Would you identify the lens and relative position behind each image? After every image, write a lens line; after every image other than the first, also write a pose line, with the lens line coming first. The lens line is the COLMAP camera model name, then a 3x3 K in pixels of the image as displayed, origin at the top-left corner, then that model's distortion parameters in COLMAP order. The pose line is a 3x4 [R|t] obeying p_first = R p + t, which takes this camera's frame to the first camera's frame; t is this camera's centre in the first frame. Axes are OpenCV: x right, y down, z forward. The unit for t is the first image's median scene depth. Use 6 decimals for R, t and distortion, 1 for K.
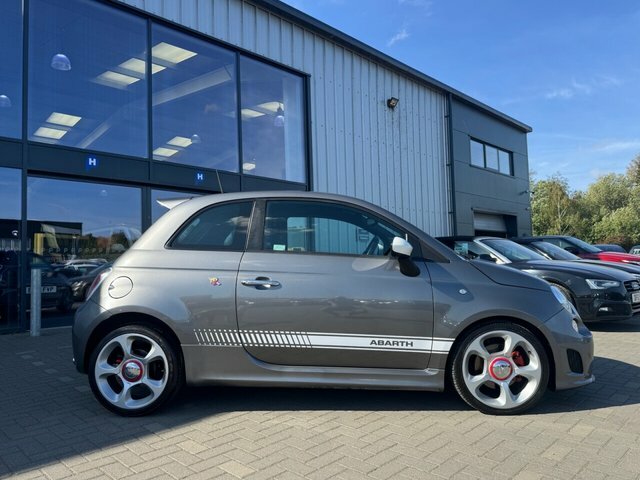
lens RADIAL K [[477.1, 0, 344.1], [0, 477.1, 227.1], [0, 0, 1]] dist [0.086350, -0.143880]
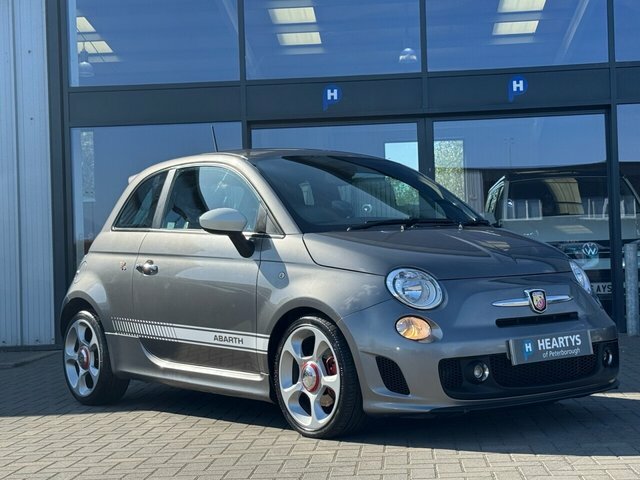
lens RADIAL K [[1241.6, 0, 320.0], [0, 1241.6, 240.0], [0, 0, 1]] dist [0.014908, 0.094706]
pose [[0.616940, -0.028743, -0.786485, 1.831151], [0.082524, 0.996186, 0.028327, 0.029286], [0.782671, -0.082380, 0.616960, -0.152229]]
